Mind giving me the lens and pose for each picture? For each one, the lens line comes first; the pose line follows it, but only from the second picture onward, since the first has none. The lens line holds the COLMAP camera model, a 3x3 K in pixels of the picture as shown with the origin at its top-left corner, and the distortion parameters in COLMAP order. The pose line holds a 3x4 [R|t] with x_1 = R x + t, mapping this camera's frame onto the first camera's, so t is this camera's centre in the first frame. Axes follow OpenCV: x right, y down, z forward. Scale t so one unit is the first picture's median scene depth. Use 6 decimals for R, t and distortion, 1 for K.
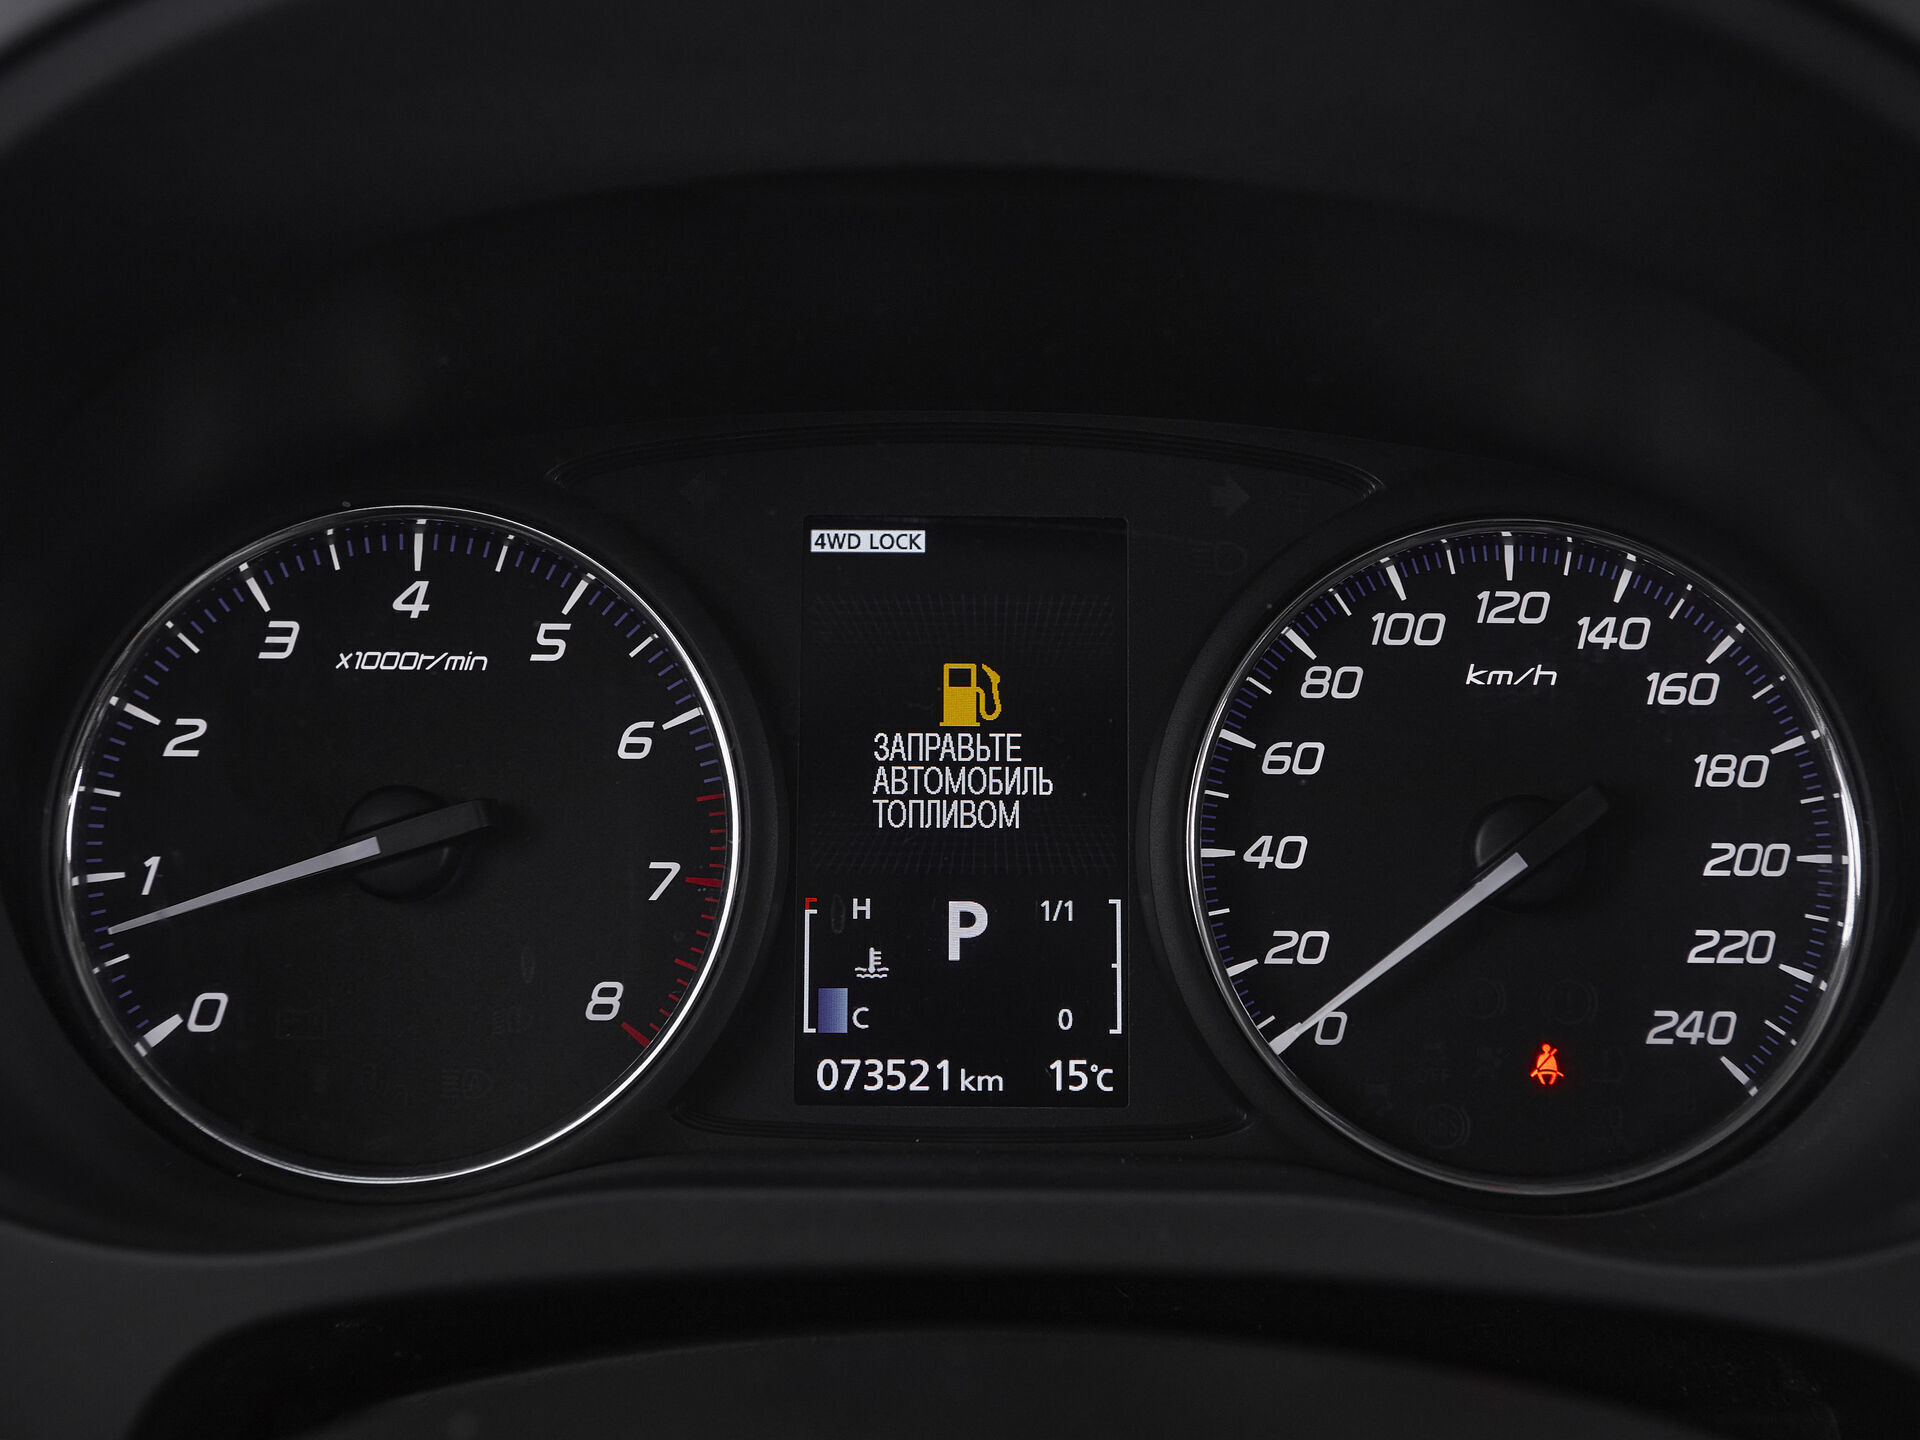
lens RADIAL K [[2326.5, 0, 950.3], [0, 2326.5, 706.7], [0, 0, 1]] dist [0.022044, 0.000000]
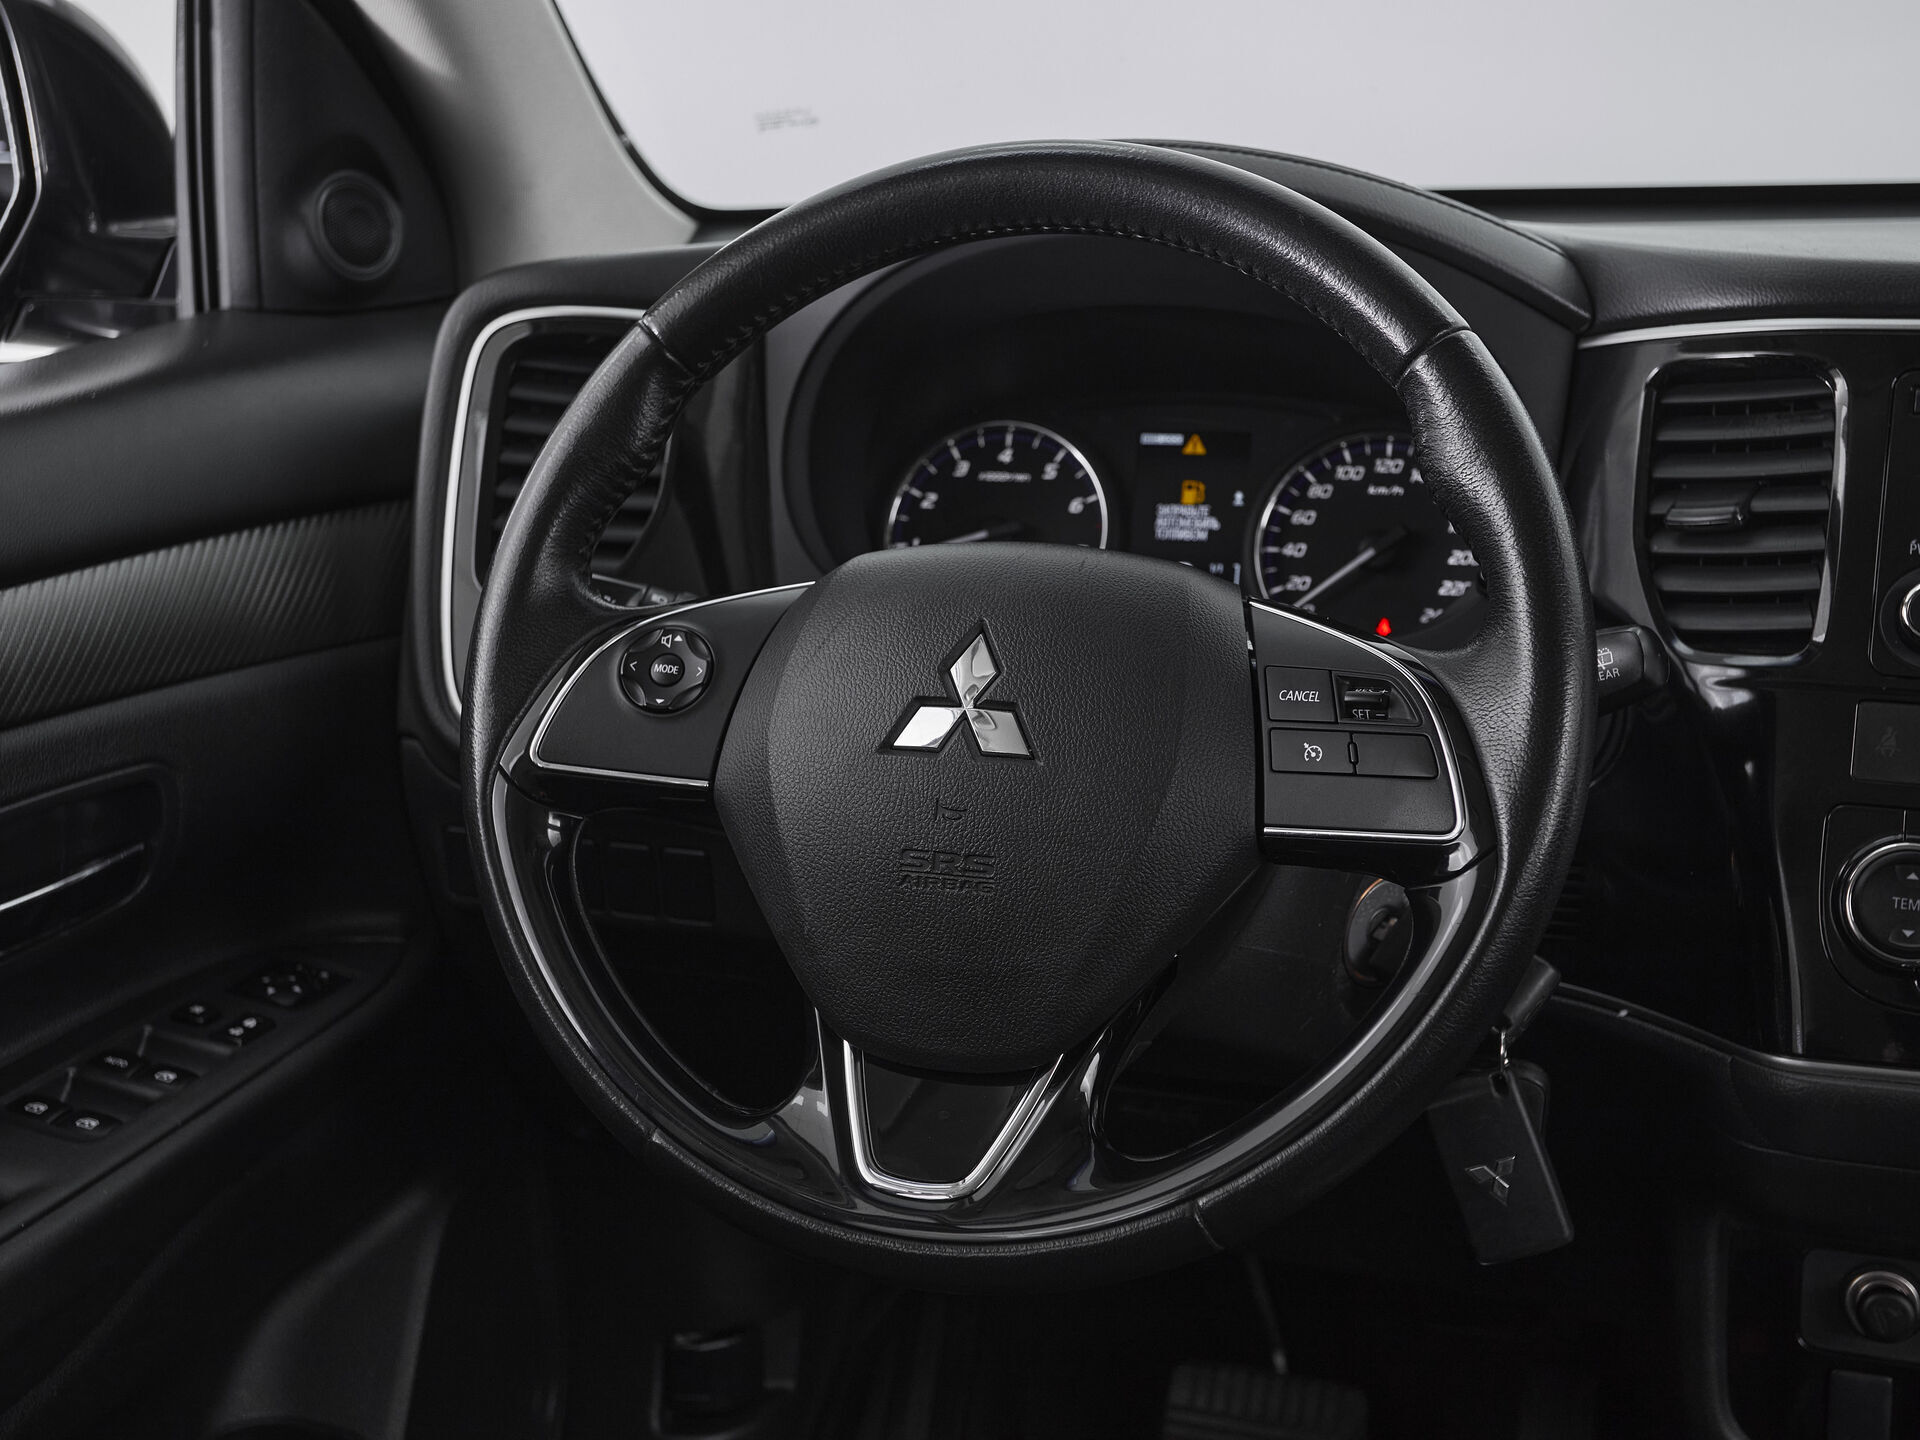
lens RADIAL K [[2326.5, 0, 946.0], [0, 2326.5, 725.5], [0, 0, 1]] dist [0.022044, 0.000000]
pose [[0.949645, 0.053103, -0.308796, 0.617559], [-0.065562, 0.997394, -0.030102, 0.384703], [0.306393, 0.048831, 0.950652, -1.781394]]
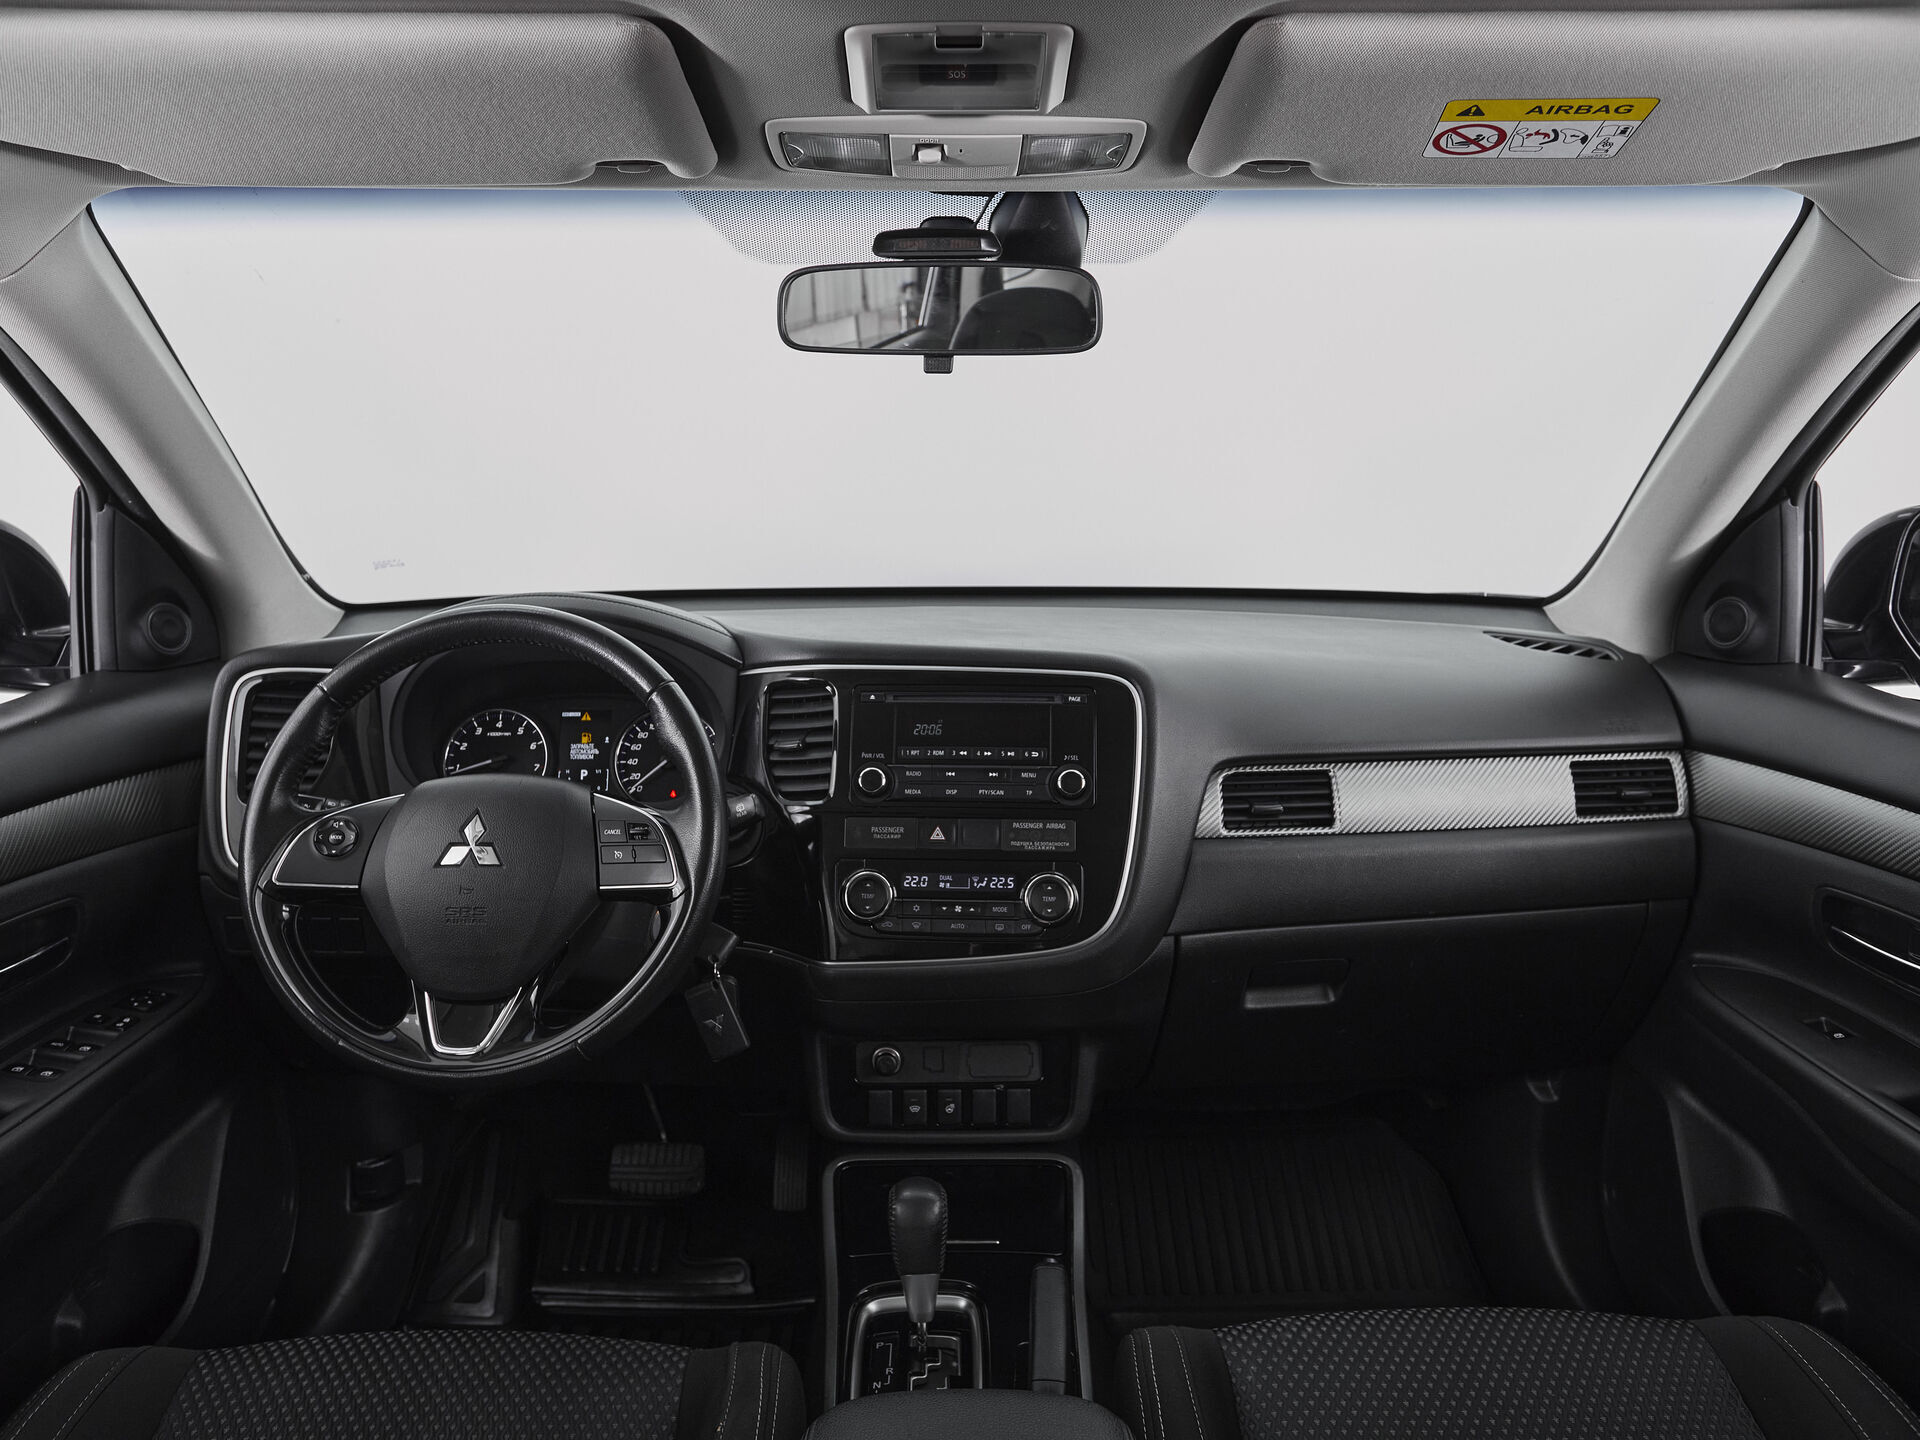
lens RADIAL K [[1323.8, 0, 935.3], [0, 1323.8, 725.3], [0, 0, 1]] dist [-0.057909, 0.038398]
pose [[0.999862, -0.015589, -0.005676, 0.983731], [0.014855, 0.993599, -0.111984, 0.377725], [0.007386, 0.111884, 0.993694, -2.570735]]
